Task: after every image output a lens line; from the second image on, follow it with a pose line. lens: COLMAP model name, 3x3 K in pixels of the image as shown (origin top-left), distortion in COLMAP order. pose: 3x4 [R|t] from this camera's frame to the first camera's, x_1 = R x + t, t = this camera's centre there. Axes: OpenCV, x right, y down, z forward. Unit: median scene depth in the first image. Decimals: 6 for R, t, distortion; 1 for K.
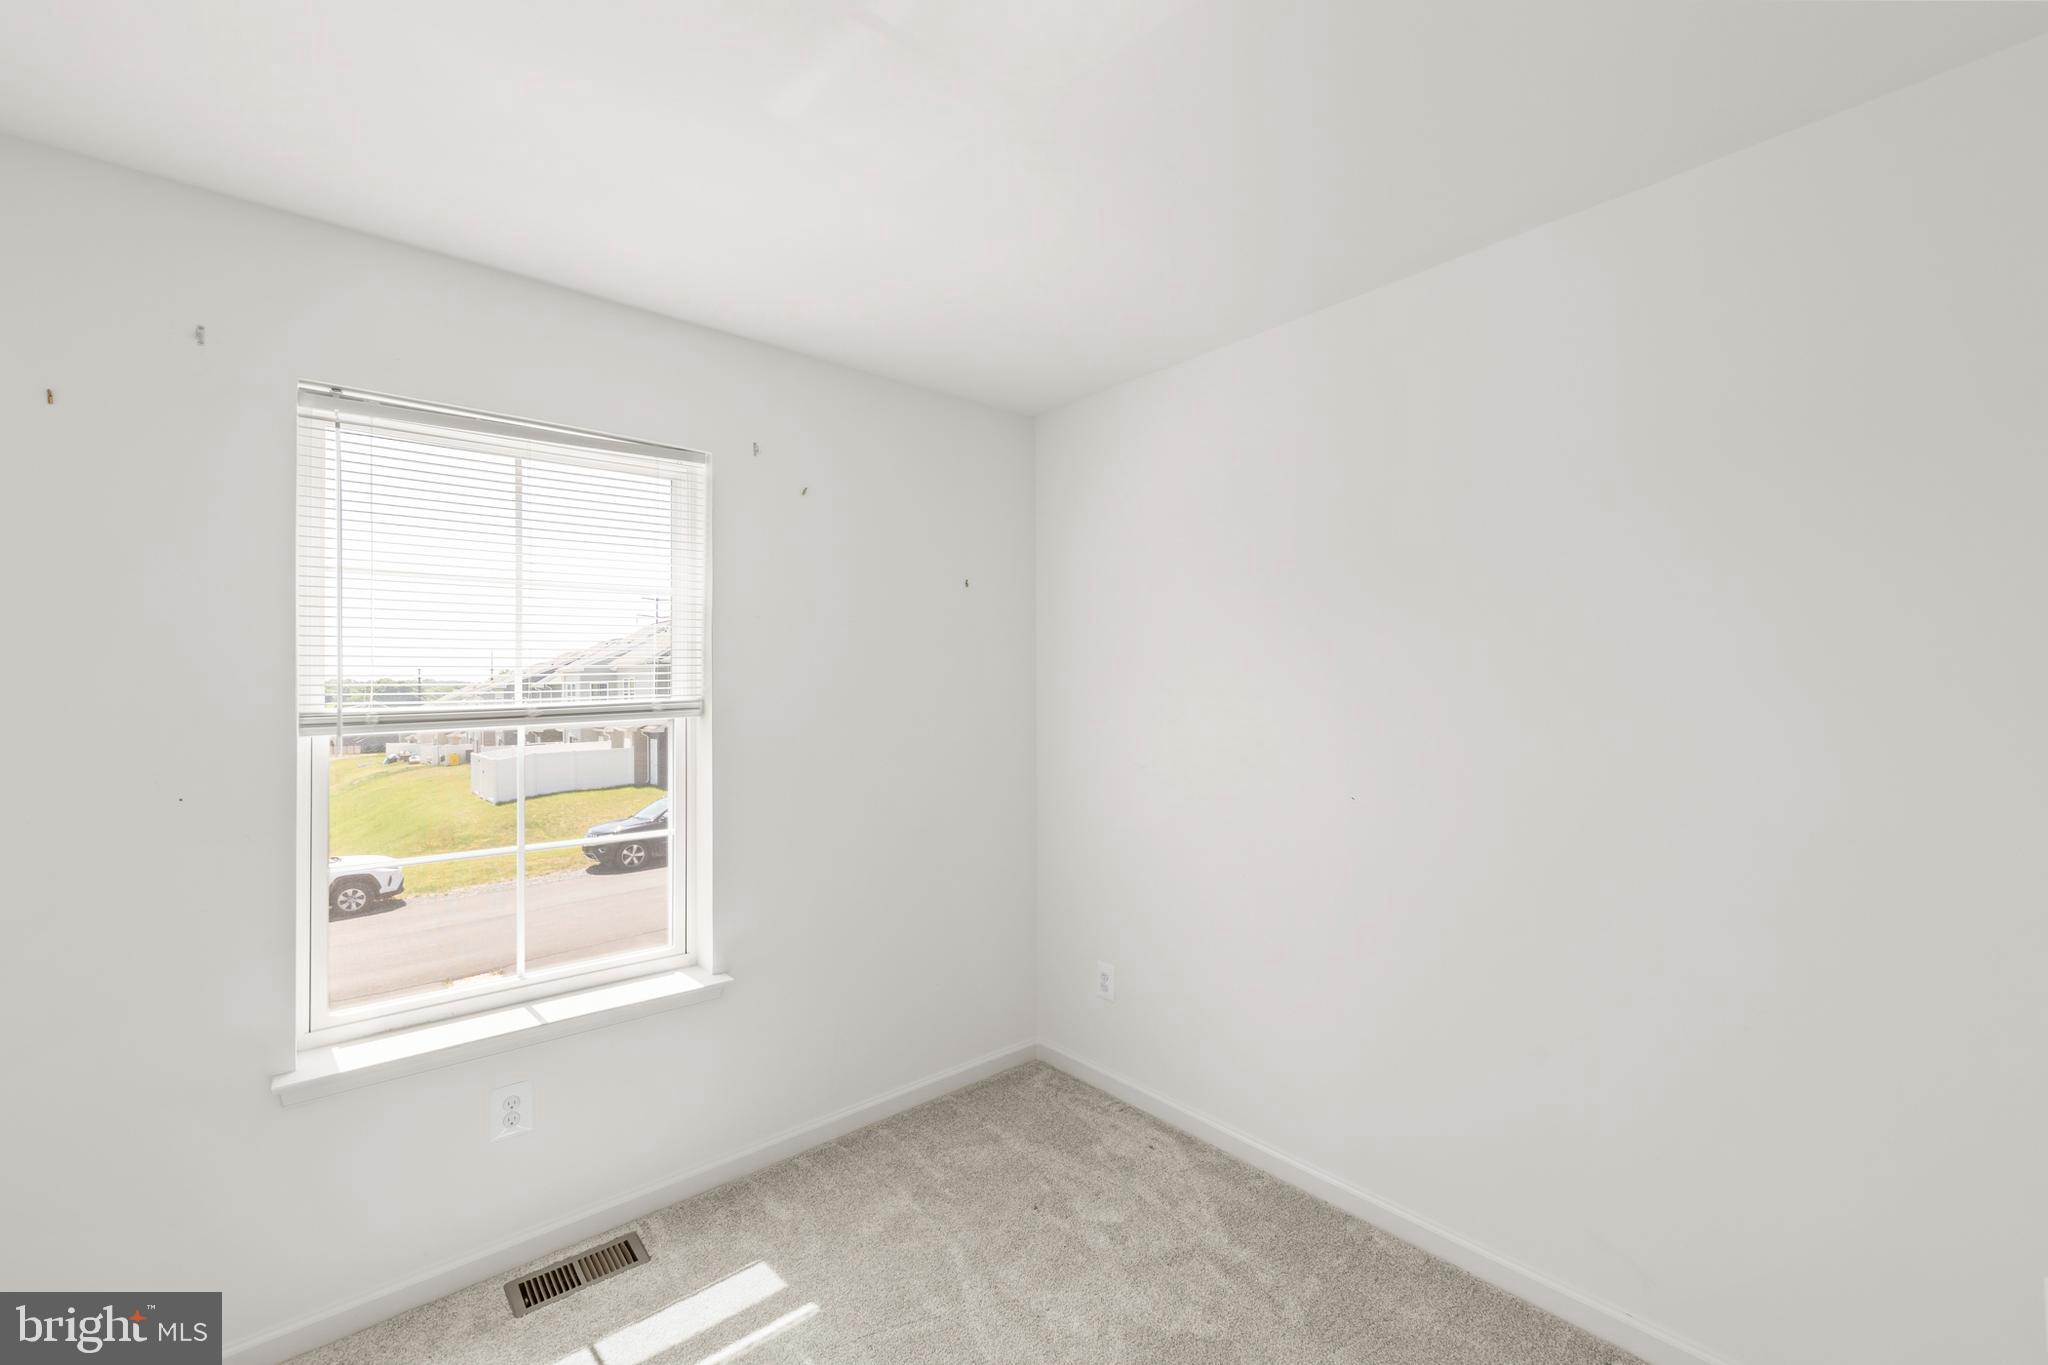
lens RADIAL K [[885.1, 0, 1000.8], [0, 885.1, 675.6], [0, 0, 1]] dist [0.012094, -0.002315]
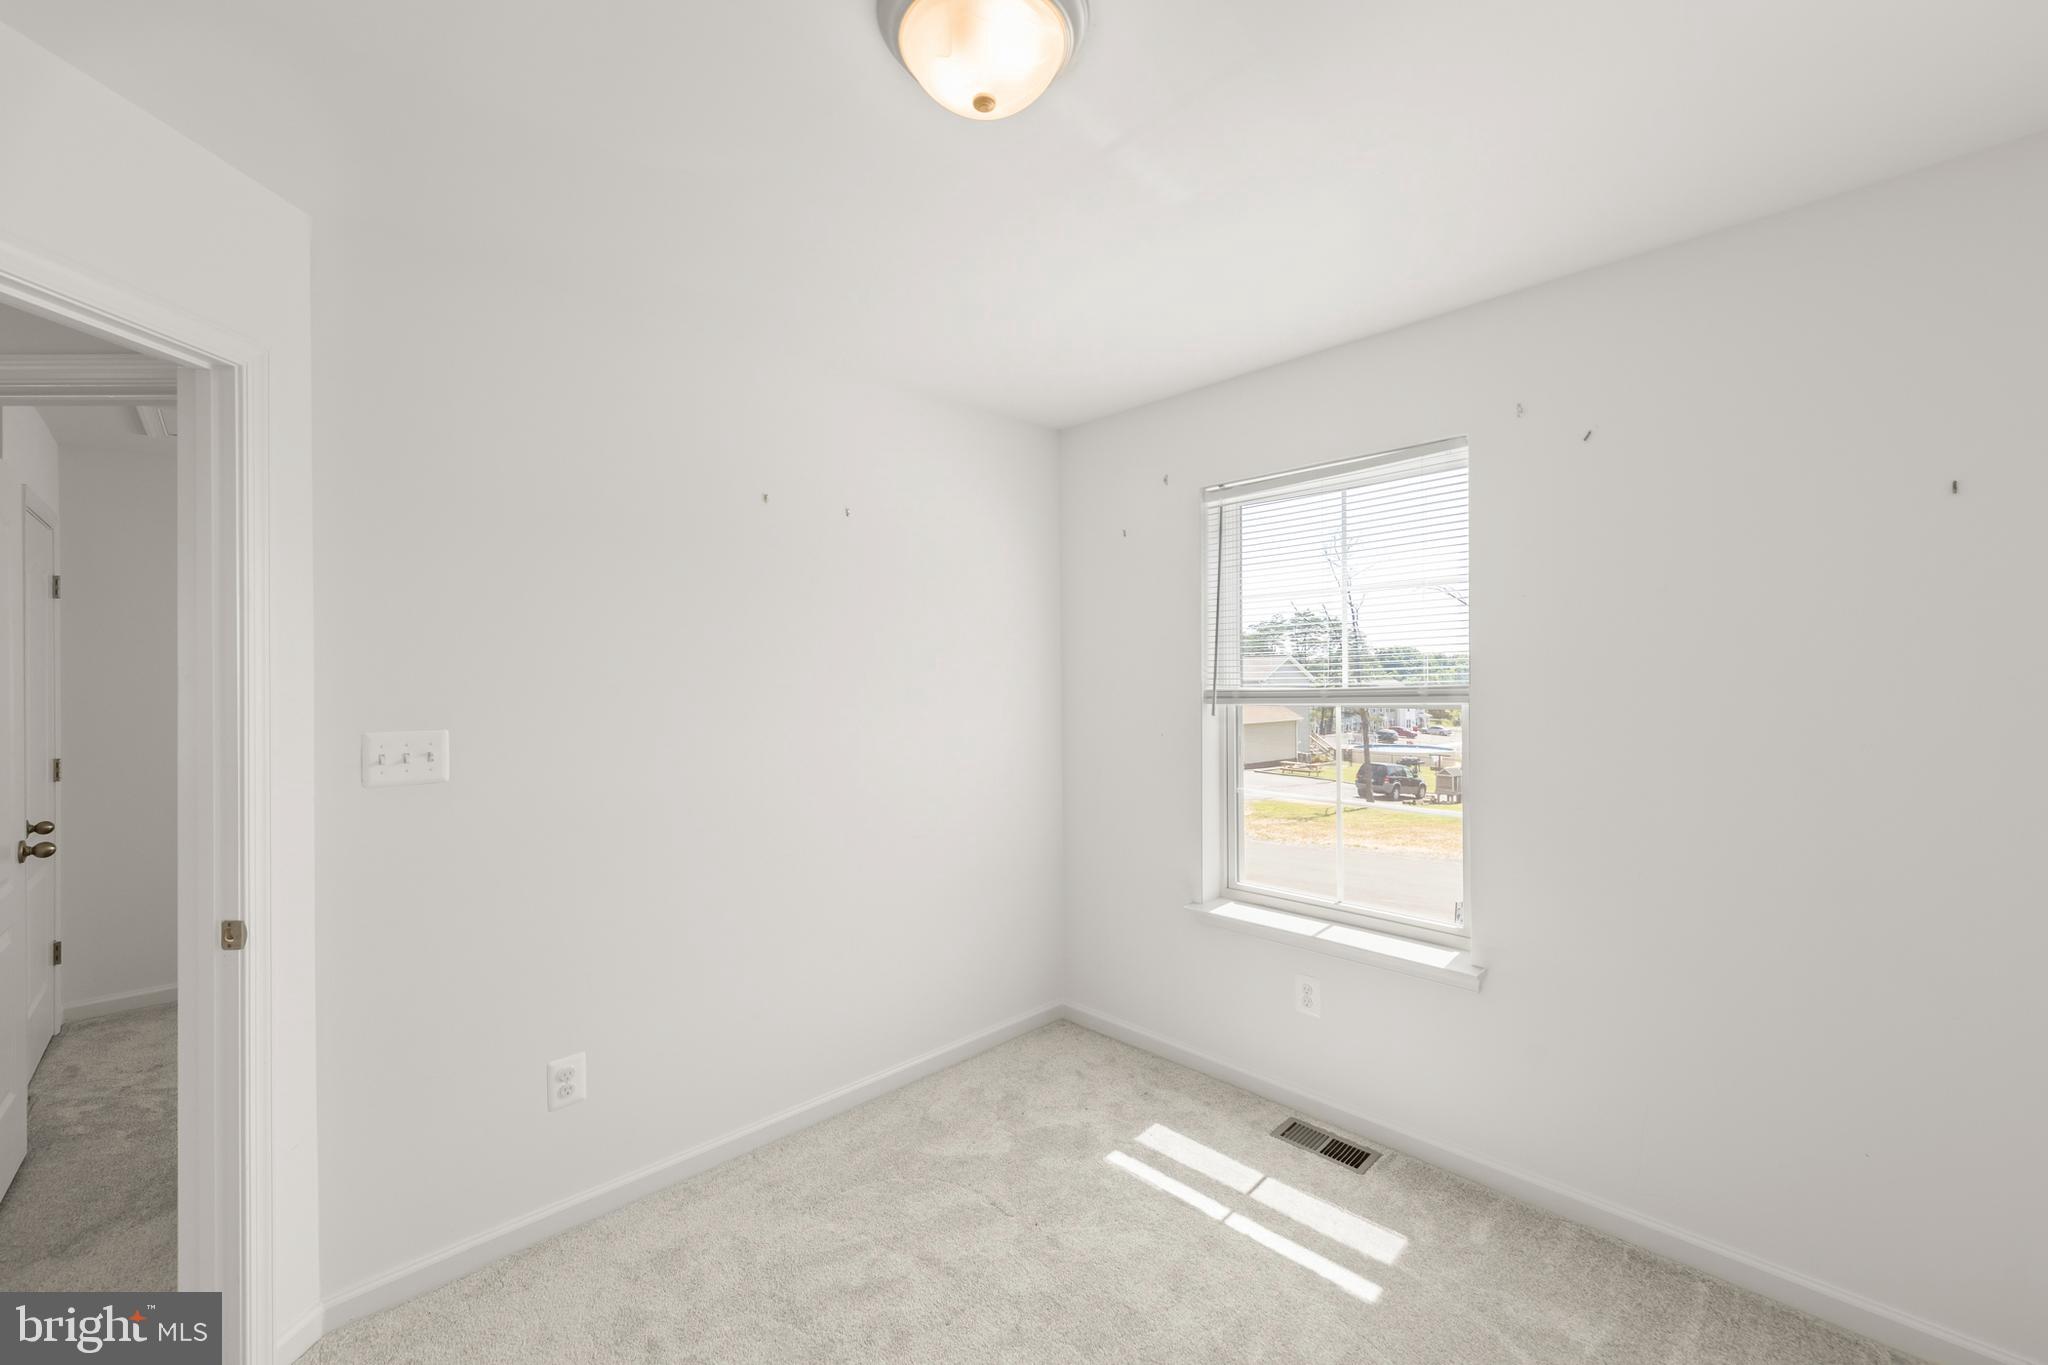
lens RADIAL K [[885.1, 0, 1061.9], [0, 885.1, 680.9], [0, 0, 1]] dist [0.012094, -0.002315]
pose [[0.033281, 0.008819, -0.999407, 0.734452], [0.017325, 0.999806, 0.009400, 0.004956], [0.999296, -0.017628, 0.033121, 0.592398]]
